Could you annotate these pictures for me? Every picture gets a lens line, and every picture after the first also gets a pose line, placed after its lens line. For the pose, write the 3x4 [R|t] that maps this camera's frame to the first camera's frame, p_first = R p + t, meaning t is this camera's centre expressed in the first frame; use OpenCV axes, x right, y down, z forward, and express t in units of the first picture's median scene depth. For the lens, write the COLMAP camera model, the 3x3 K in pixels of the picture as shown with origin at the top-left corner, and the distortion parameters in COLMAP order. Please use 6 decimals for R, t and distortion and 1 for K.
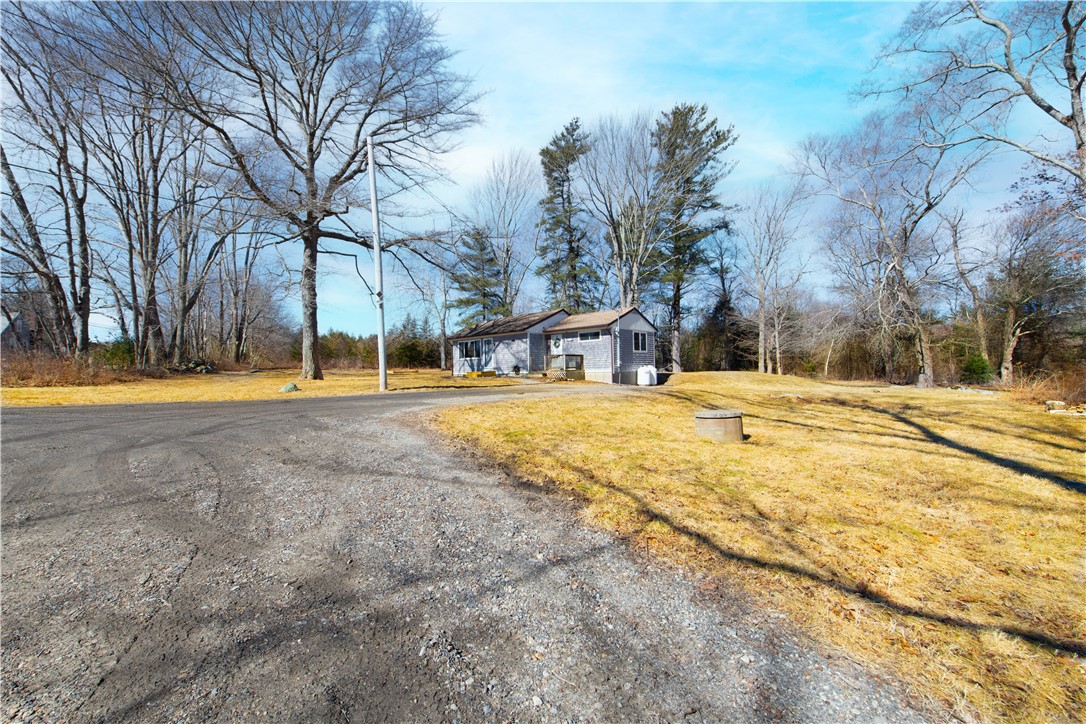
lens RADIAL K [[441.0, 0, 540.9], [0, 441.0, 364.2], [0, 0, 1]] dist [0.001713, -0.000097]
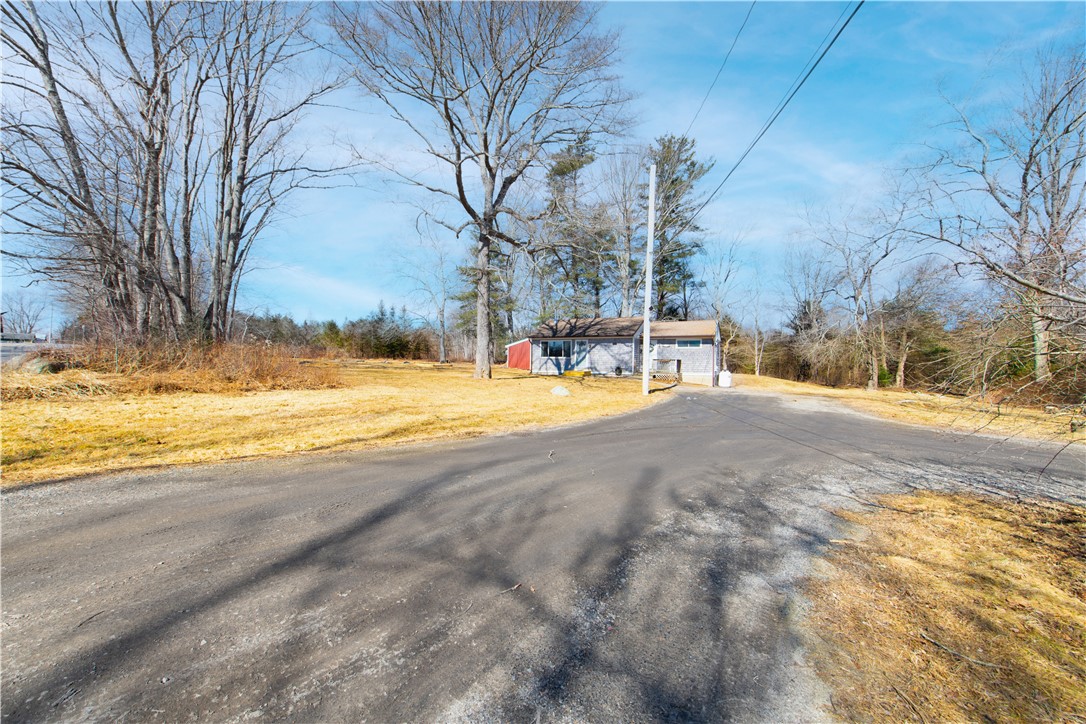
lens RADIAL K [[441.0, 0, 538.4], [0, 441.0, 362.1], [0, 0, 1]] dist [0.001713, -0.000097]
pose [[0.961044, 0.030556, 0.274702, -0.507153], [-0.034977, 0.999325, 0.011209, -0.013054], [-0.274174, -0.020380, 0.961464, 0.004115]]
